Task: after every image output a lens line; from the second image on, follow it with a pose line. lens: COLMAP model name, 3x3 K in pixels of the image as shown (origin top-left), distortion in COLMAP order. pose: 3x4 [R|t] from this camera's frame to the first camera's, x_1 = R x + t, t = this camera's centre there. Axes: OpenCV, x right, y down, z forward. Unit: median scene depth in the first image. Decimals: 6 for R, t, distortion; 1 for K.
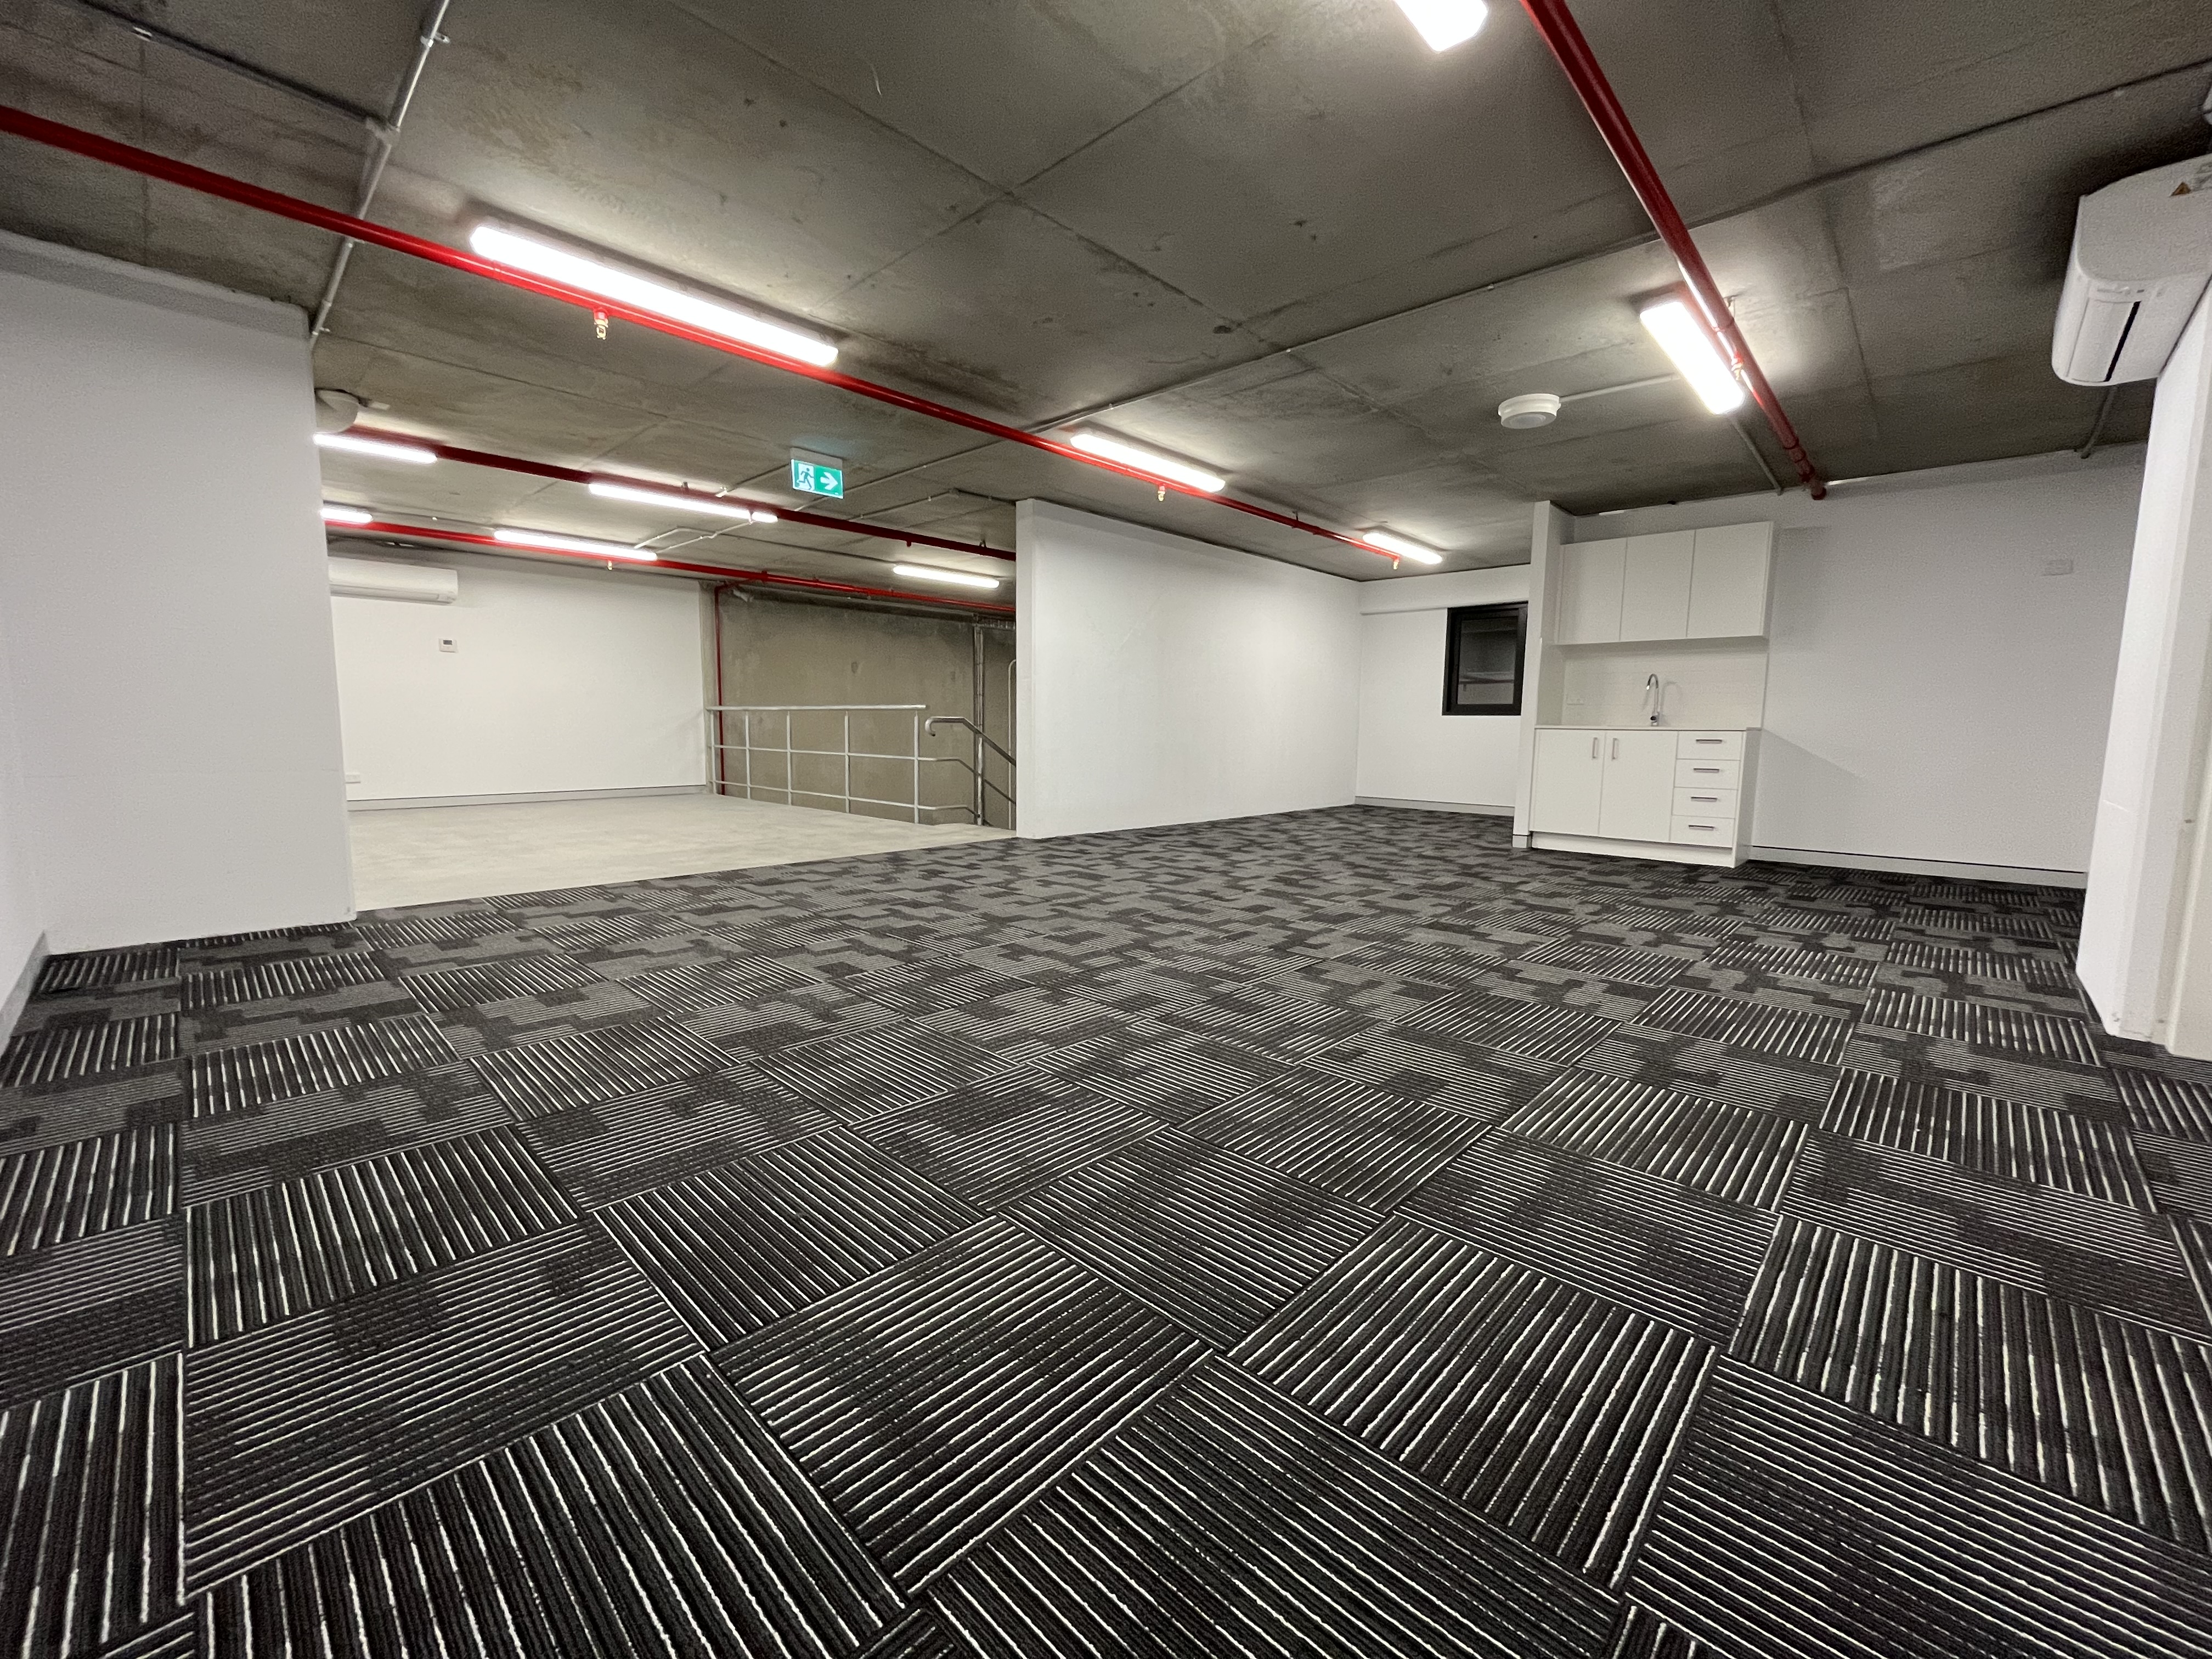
lens RADIAL K [[895.6, 0, 1094.5], [0, 895.6, 833.7], [0, 0, 1]] dist [-0.003158, -0.000694]
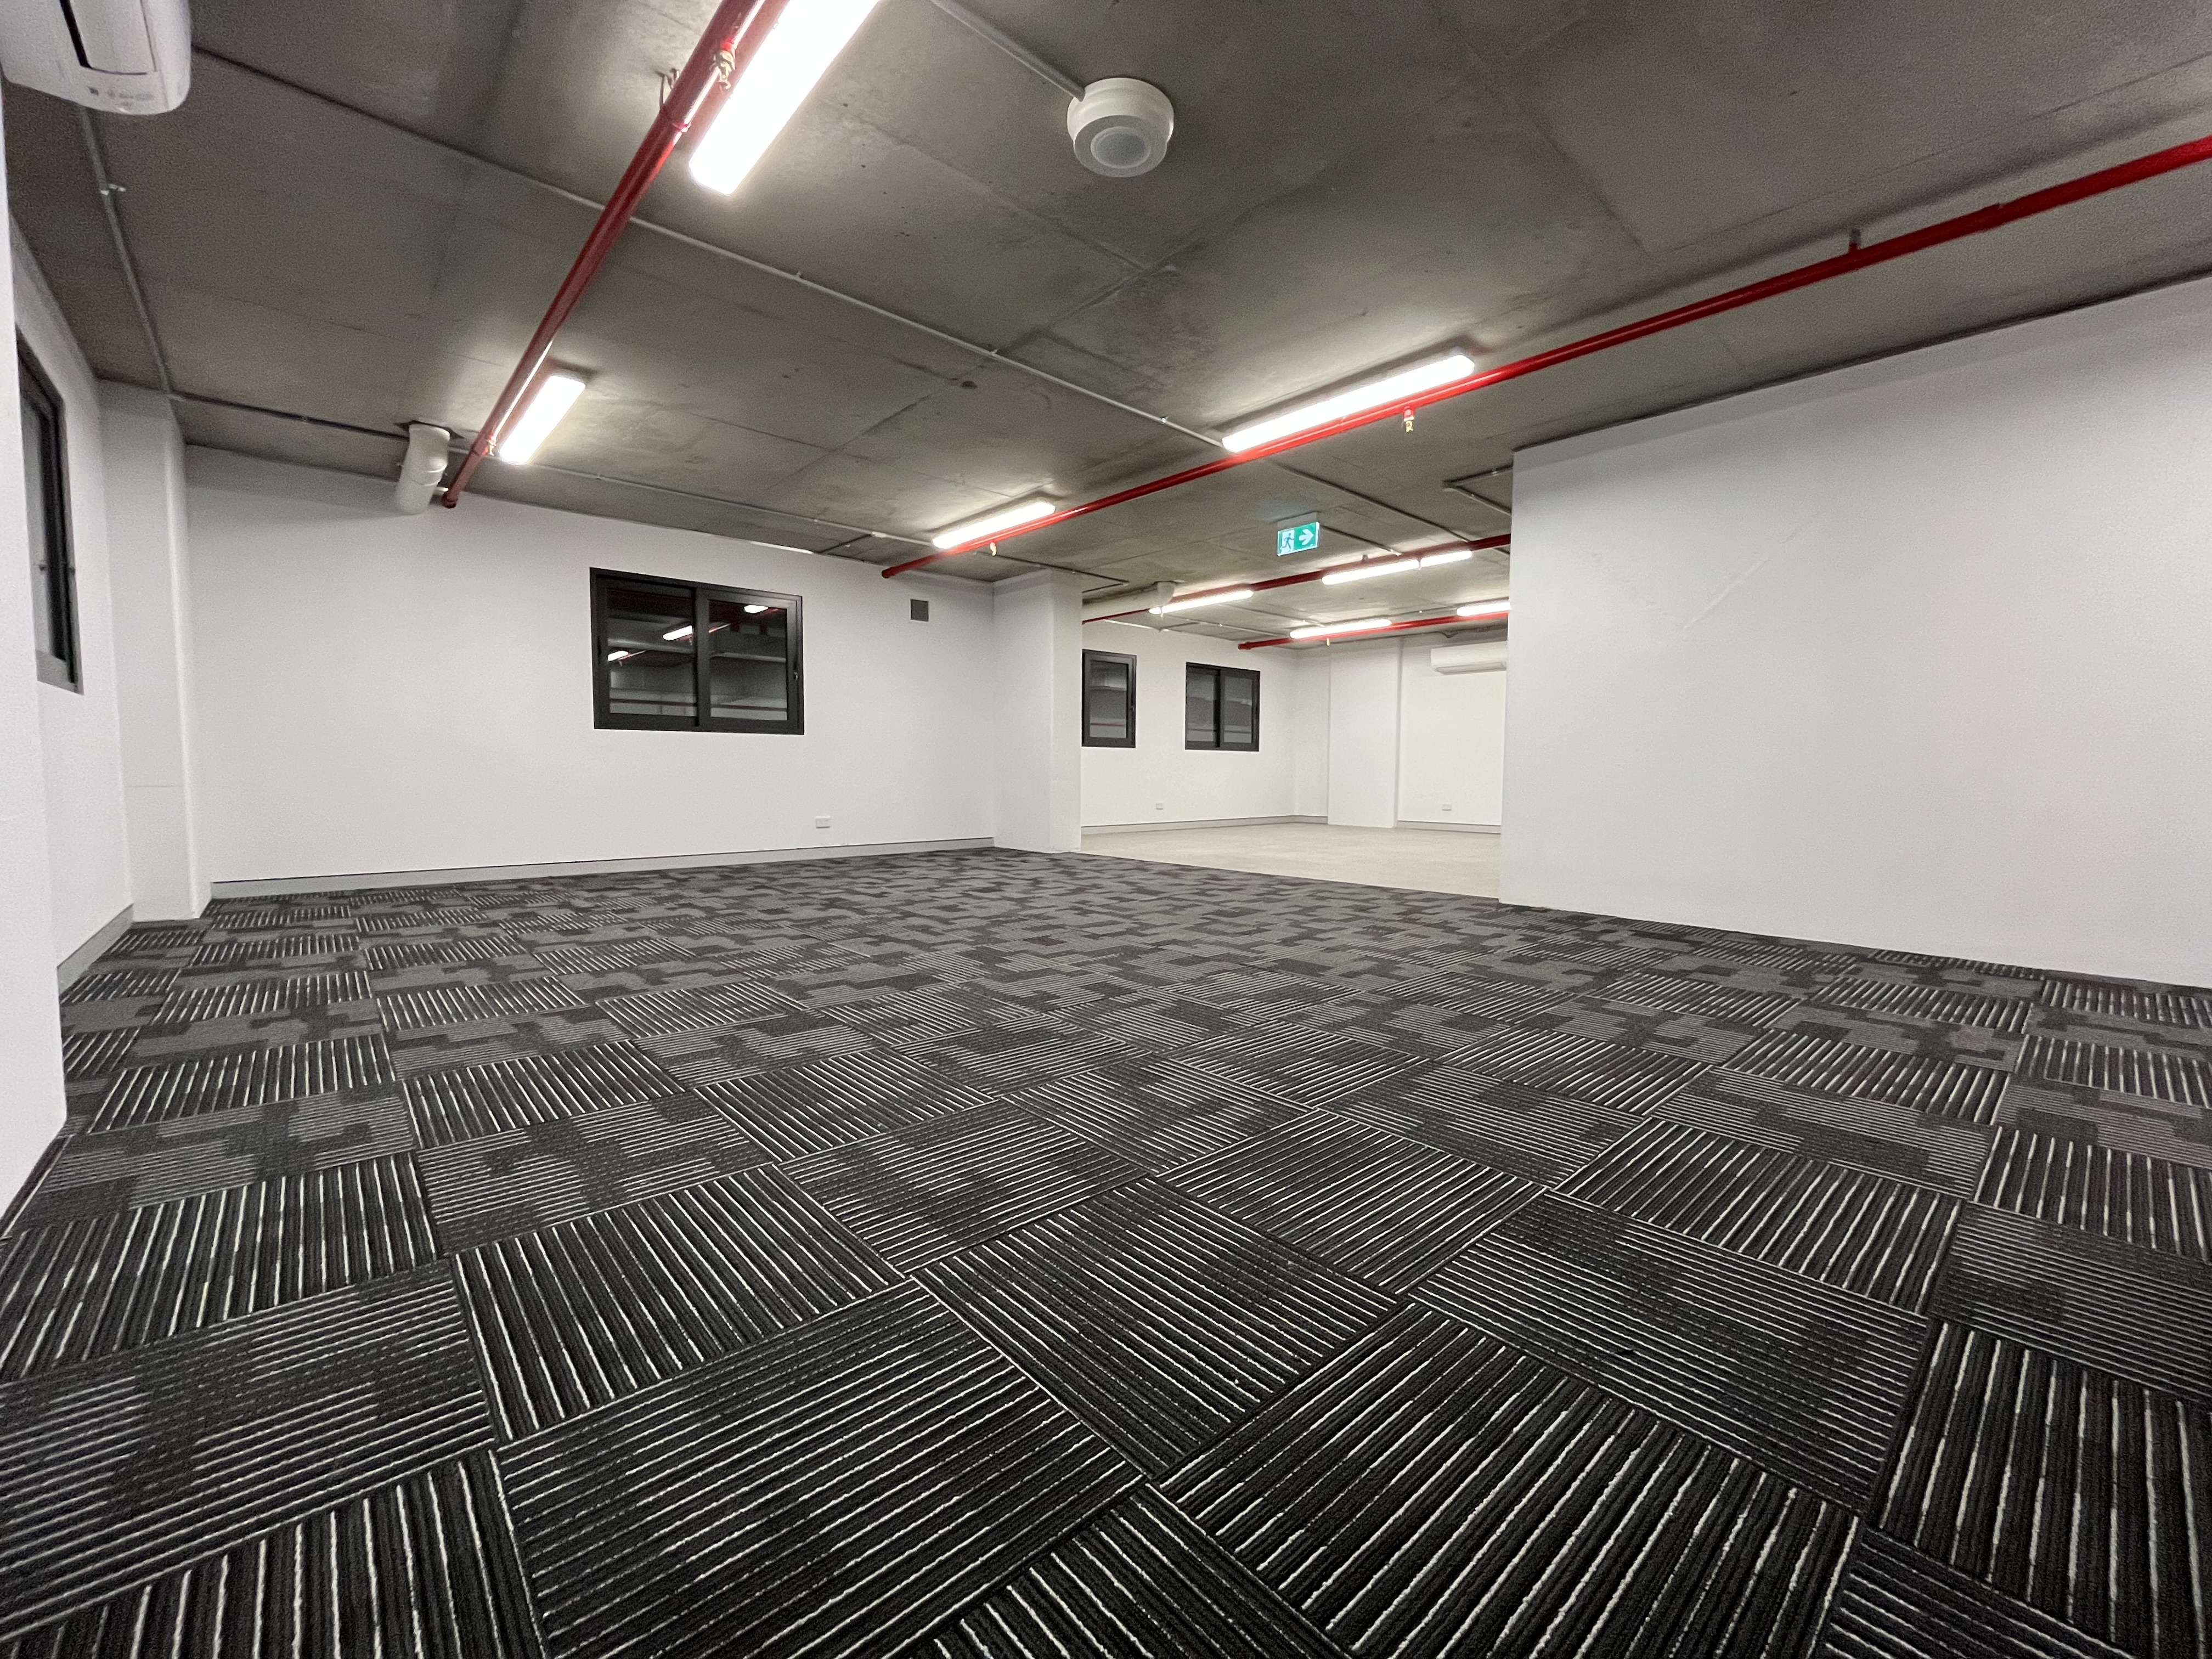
lens RADIAL K [[895.6, 0, 1100.7], [0, 895.6, 829.8], [0, 0, 1]] dist [-0.003158, -0.000694]
pose [[-0.079395, 0.055225, -0.995312, 0.877946], [-0.130591, 0.989283, 0.065308, -0.077692], [0.988252, 0.135164, -0.071332, 0.913029]]
